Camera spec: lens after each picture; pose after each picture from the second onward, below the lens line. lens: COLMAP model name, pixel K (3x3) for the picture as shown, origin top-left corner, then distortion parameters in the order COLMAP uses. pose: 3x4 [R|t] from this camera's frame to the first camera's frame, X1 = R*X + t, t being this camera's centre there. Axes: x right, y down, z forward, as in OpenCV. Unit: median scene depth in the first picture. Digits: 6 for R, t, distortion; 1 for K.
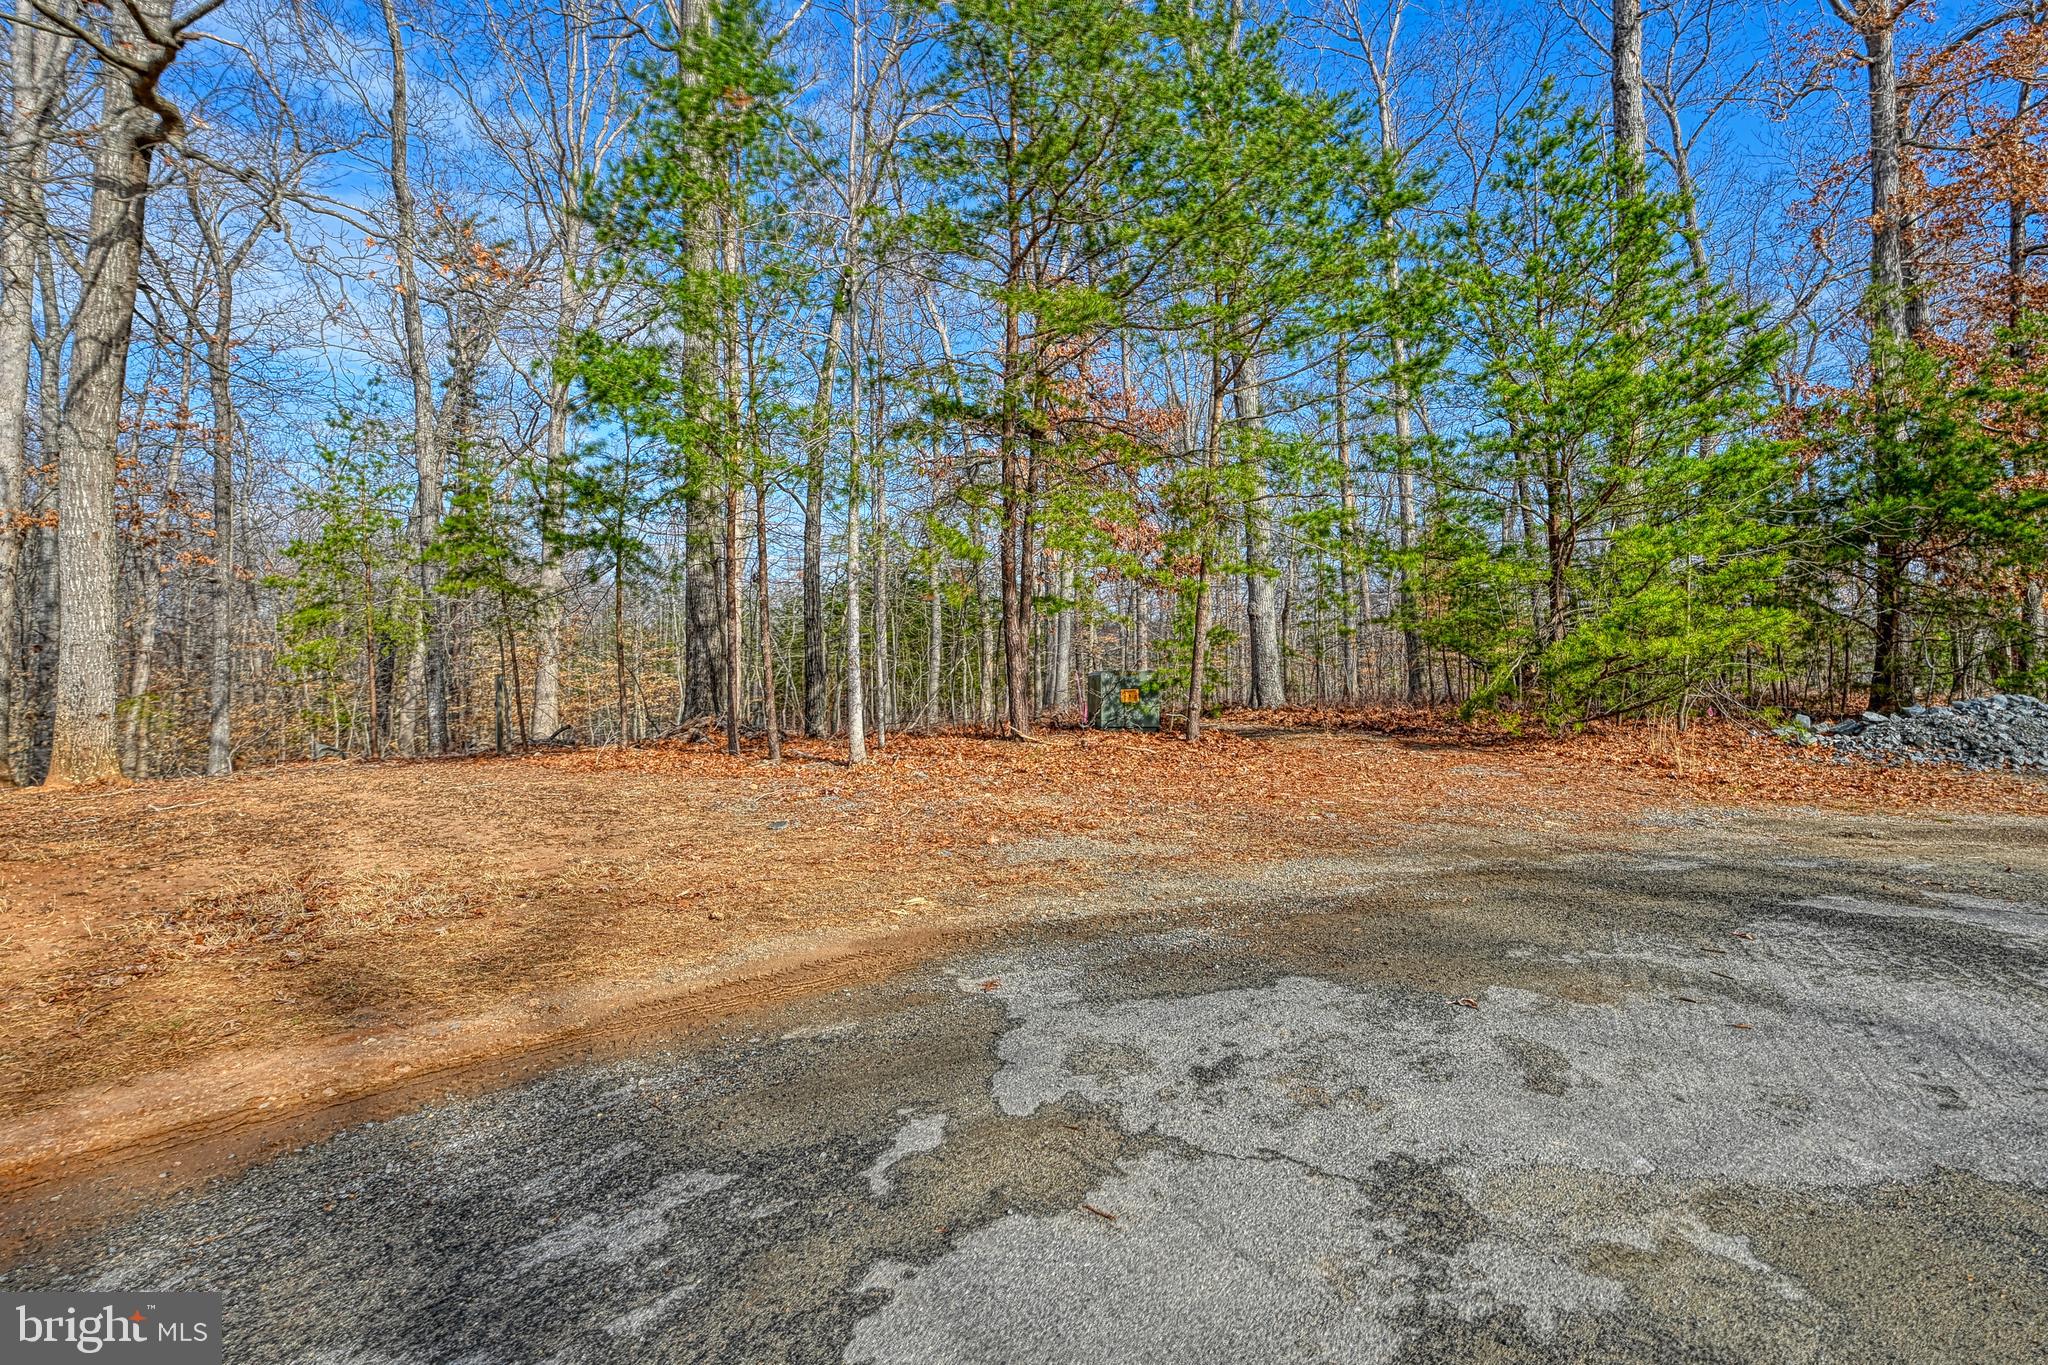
lens RADIAL K [[991.9, 0, 1023.3], [0, 991.9, 660.7], [0, 0, 1]] dist [-0.000024, -0.000879]
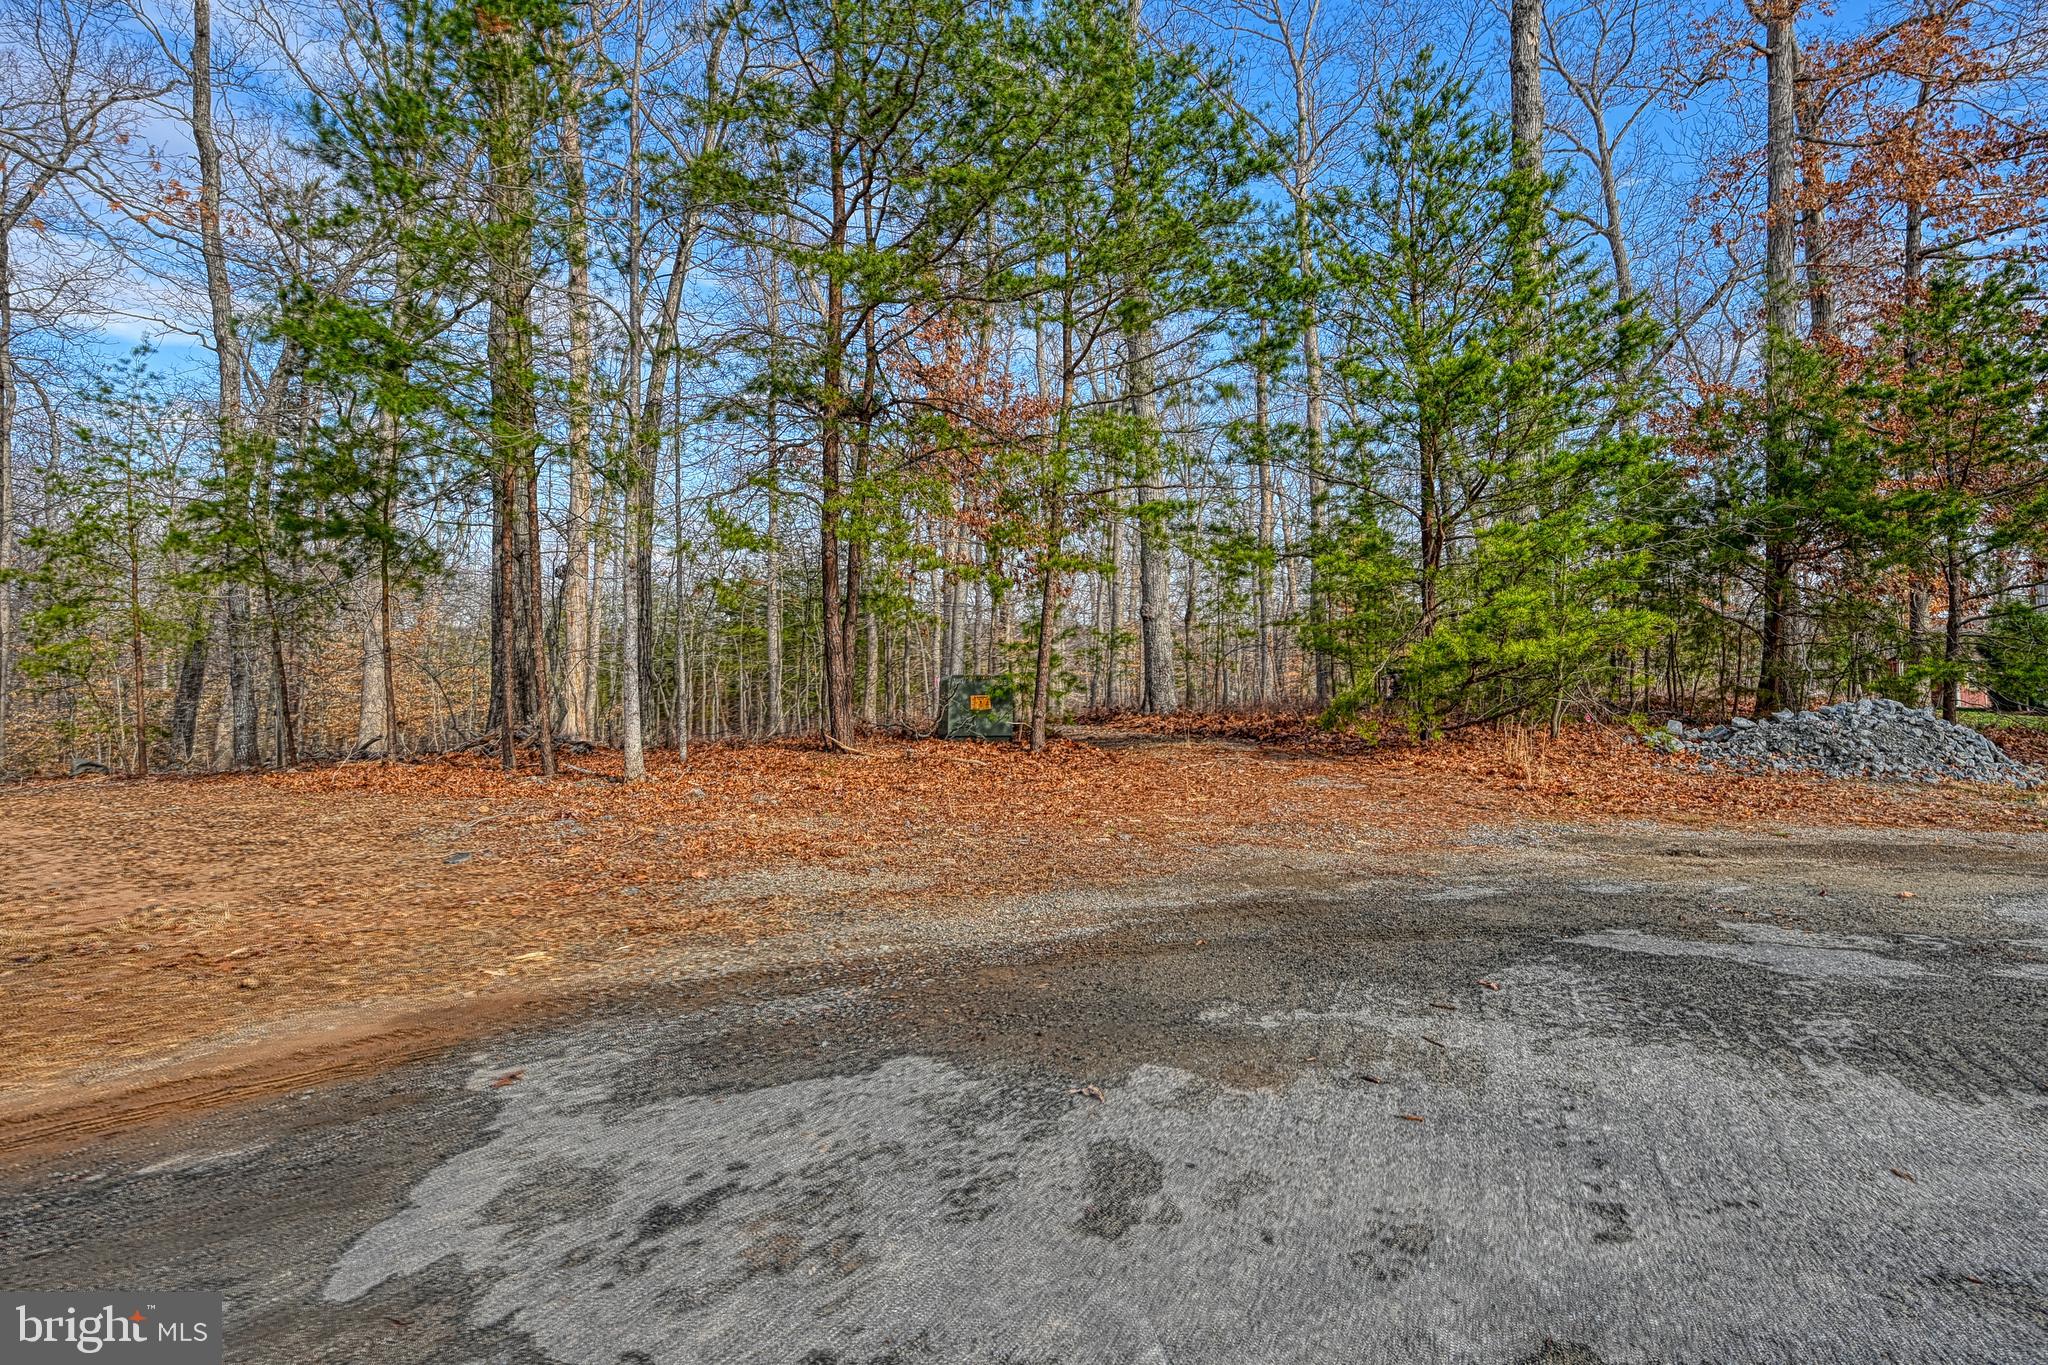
lens RADIAL K [[1011.2, 0, 1024.0], [0, 1011.2, 682.5], [0, 0, 1]] dist [-0.000842, -0.000351]
pose [[0.998344, -0.001307, 0.057509, 0.107170], [0.000271, 0.999838, 0.018015, -0.000362], [-0.057523, -0.017970, 0.998182, 0.059691]]
